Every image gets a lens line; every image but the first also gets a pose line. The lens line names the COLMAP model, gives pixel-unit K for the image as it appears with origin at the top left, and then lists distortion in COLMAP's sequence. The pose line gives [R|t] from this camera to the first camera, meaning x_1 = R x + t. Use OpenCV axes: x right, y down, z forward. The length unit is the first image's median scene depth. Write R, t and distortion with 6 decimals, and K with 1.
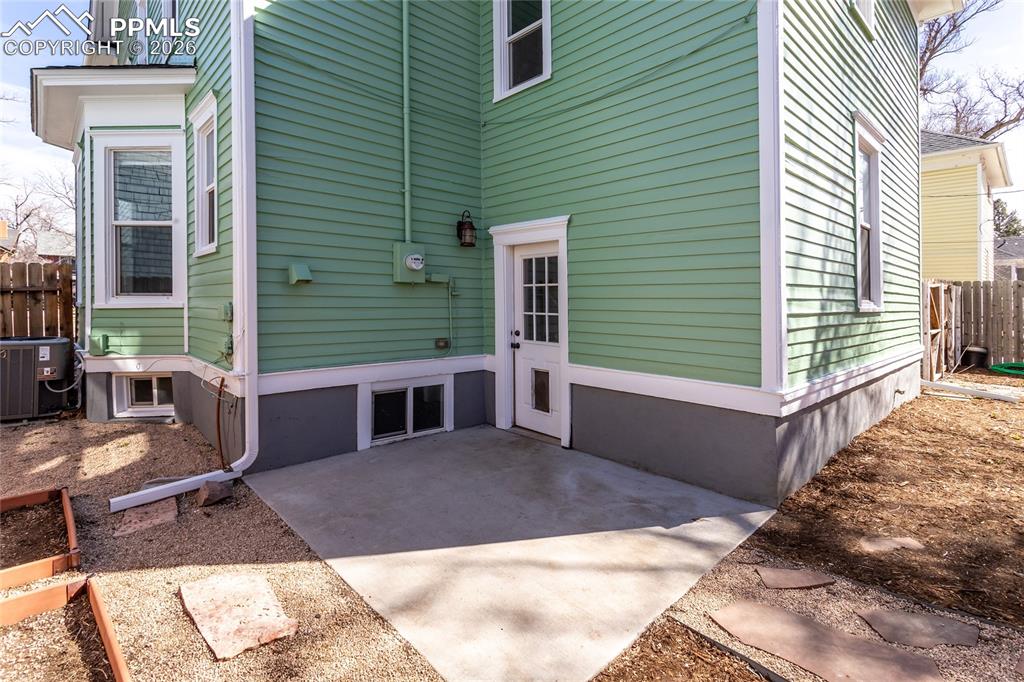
lens RADIAL K [[498.7, 0, 515.1], [0, 498.7, 309.7], [0, 0, 1]] dist [-0.000780, 0.000051]
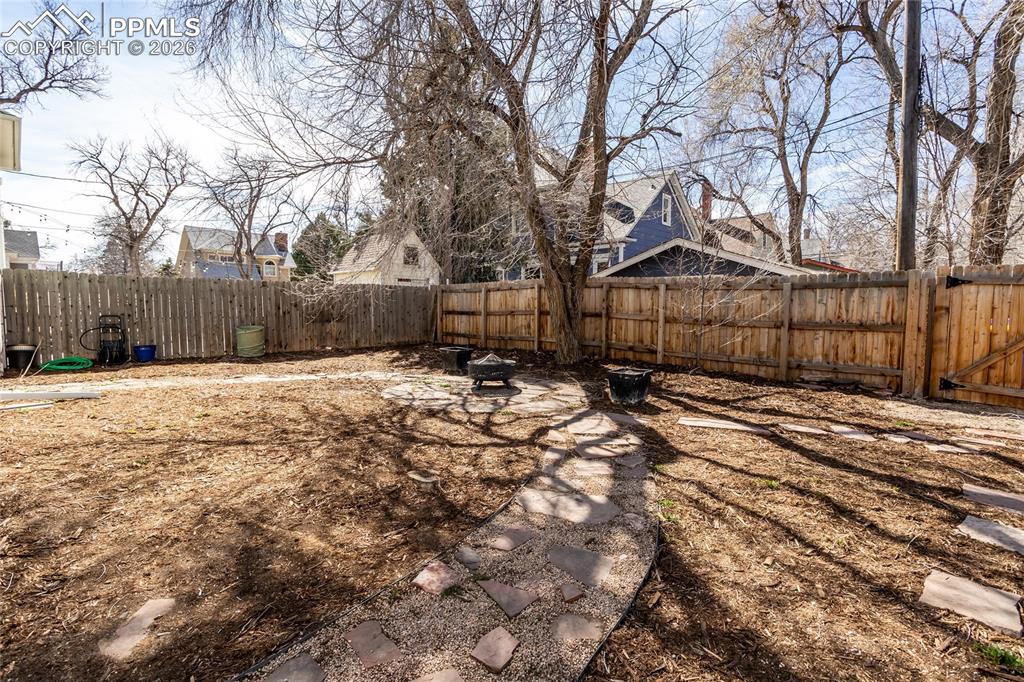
lens RADIAL K [[486.5, 0, 512.0], [0, 486.5, 341.0], [0, 0, 1]] dist [-0.000217, -0.000010]
pose [[-0.055162, -0.068934, 0.996095, 0.046070], [0.006340, 0.997570, 0.069388, 0.019995], [-0.998457, 0.010143, -0.054590, 0.273887]]
